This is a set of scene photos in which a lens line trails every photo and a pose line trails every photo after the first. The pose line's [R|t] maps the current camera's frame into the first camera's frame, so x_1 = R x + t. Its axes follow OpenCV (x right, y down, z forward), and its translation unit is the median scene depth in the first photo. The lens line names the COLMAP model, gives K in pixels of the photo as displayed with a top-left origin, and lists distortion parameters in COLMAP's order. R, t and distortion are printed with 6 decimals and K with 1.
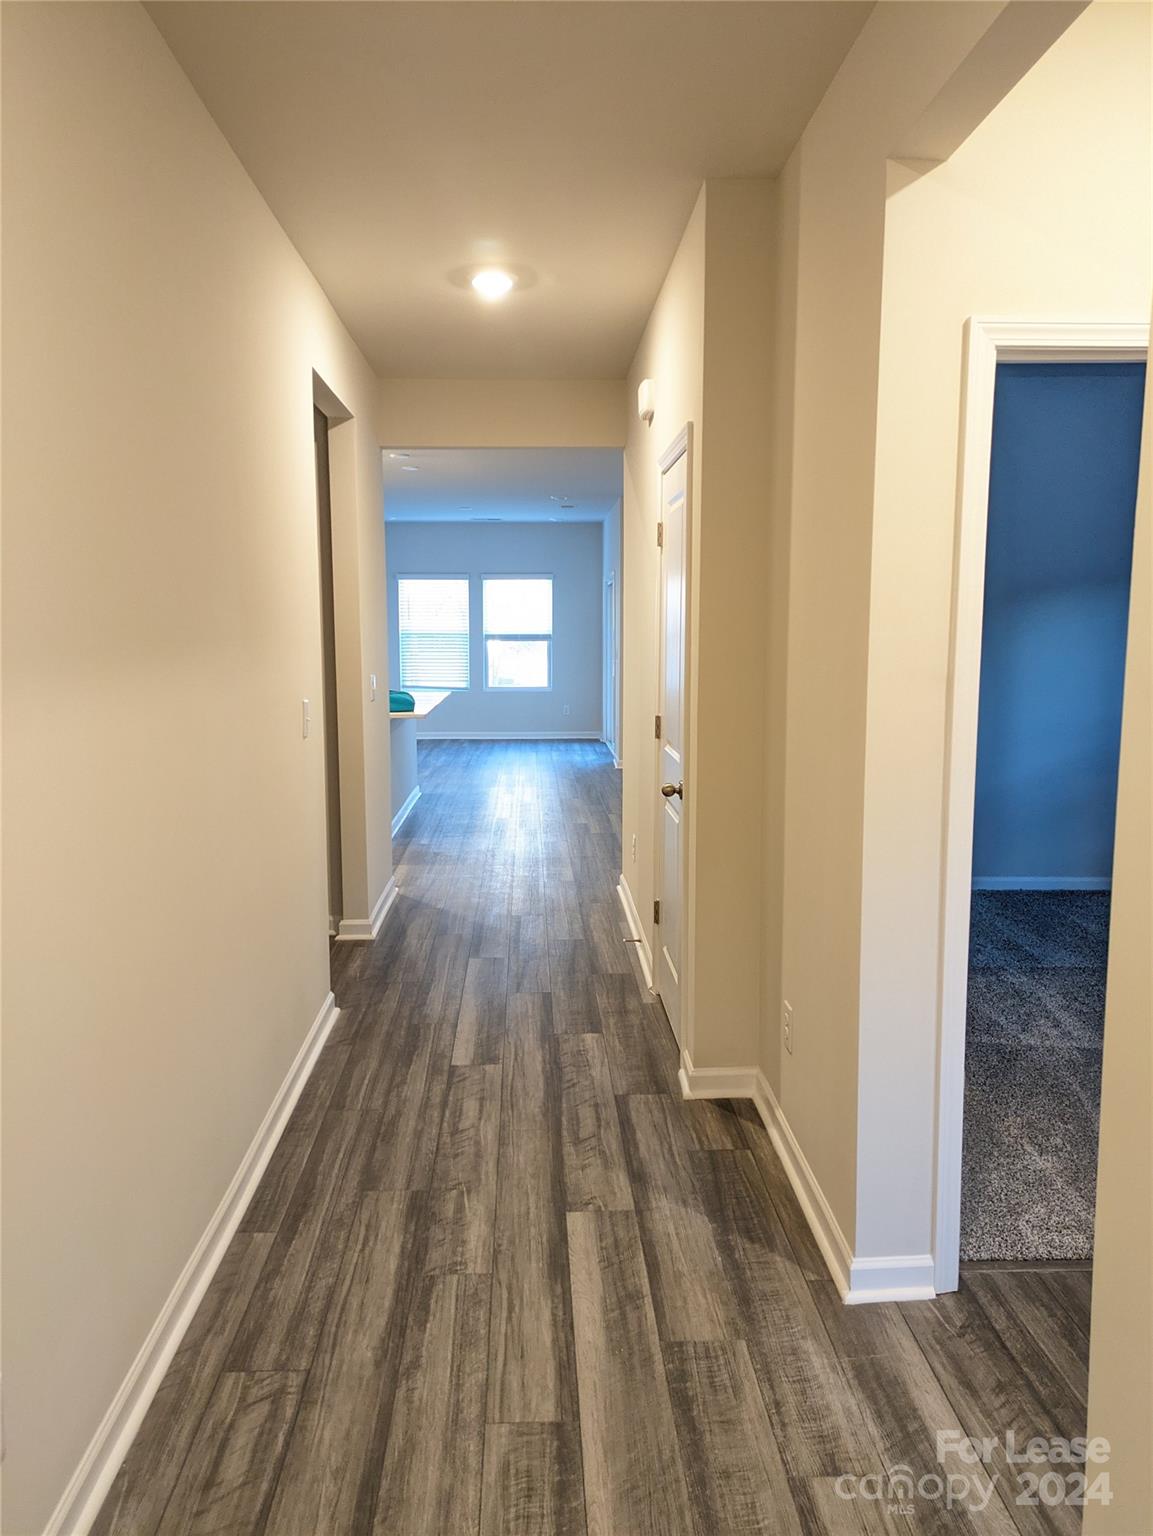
lens RADIAL K [[1129.3, 0, 576.5], [0, 1129.3, 768.0], [0, 0, 1]] dist [0.082231, -0.078854]
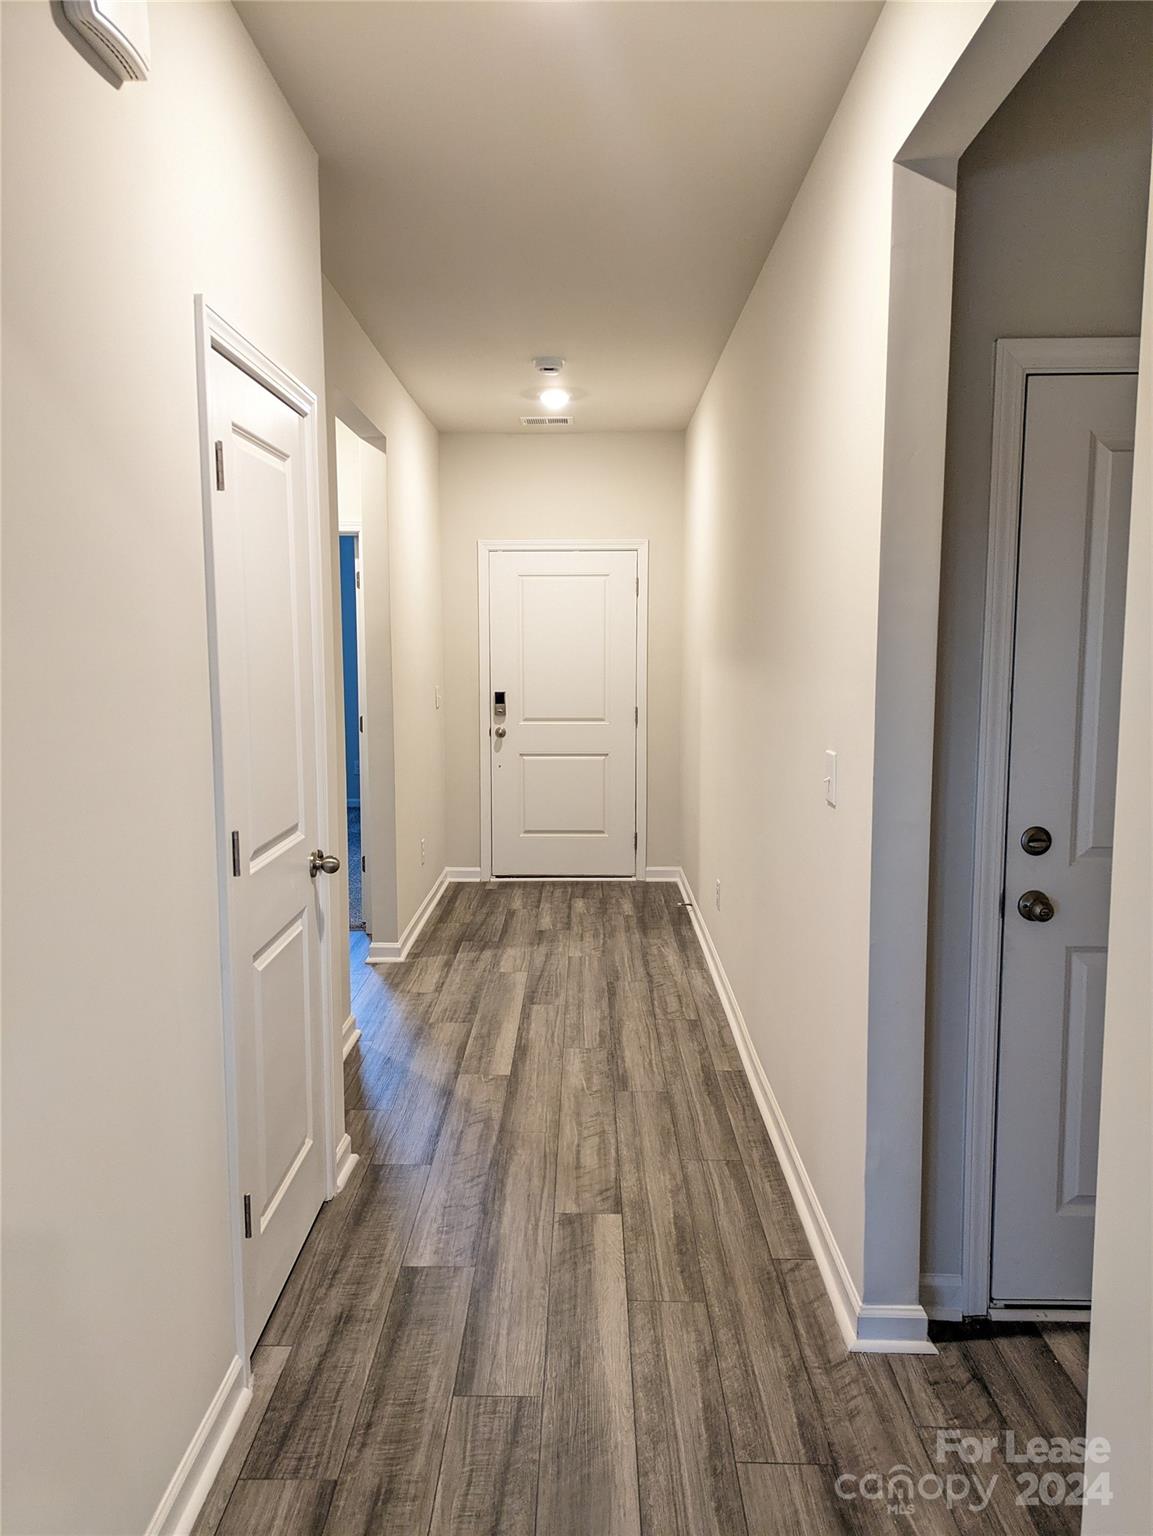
lens RADIAL K [[1129.3, 0, 576.5], [0, 1129.3, 768.0], [0, 0, 1]] dist [0.082231, -0.078854]
pose [[-0.998550, 0.001846, 0.053801, -0.148417], [0.014696, 0.970795, 0.239461, -0.263956], [-0.051788, 0.239905, -0.969414, 2.037256]]
